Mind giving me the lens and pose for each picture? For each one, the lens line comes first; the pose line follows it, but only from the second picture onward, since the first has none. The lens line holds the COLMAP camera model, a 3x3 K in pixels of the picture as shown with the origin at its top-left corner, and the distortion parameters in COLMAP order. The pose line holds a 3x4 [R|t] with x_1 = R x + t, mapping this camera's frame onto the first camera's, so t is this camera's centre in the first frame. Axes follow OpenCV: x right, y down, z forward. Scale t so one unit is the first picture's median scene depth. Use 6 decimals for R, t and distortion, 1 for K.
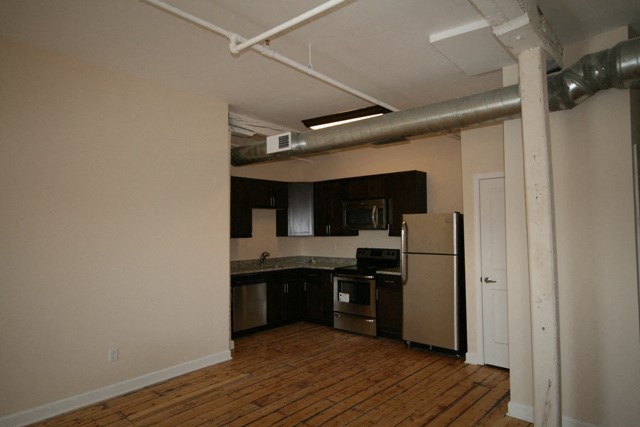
lens RADIAL K [[397.9, 0, 317.6], [0, 397.9, 215.9], [0, 0, 1]] dist [0.007443, 0.000527]
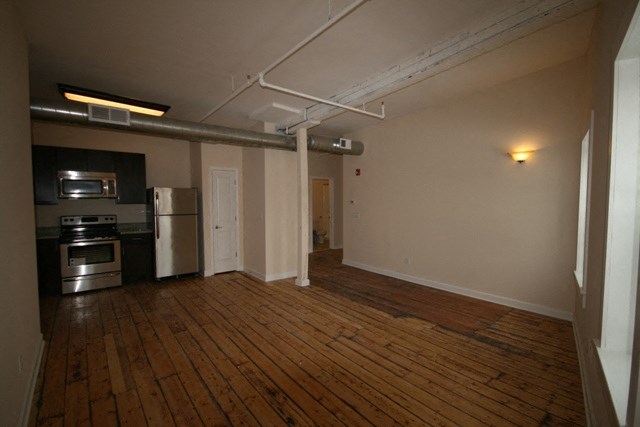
lens RADIAL K [[282.4, 0, 319.6], [0, 282.4, 213.1], [0, 0, 1]] dist [-0.001226, -0.001069]
pose [[0.204711, -0.043056, 0.977875, -0.803536], [-0.039388, 0.997861, 0.052181, 0.013622], [-0.978030, -0.049199, 0.202577, 0.321810]]
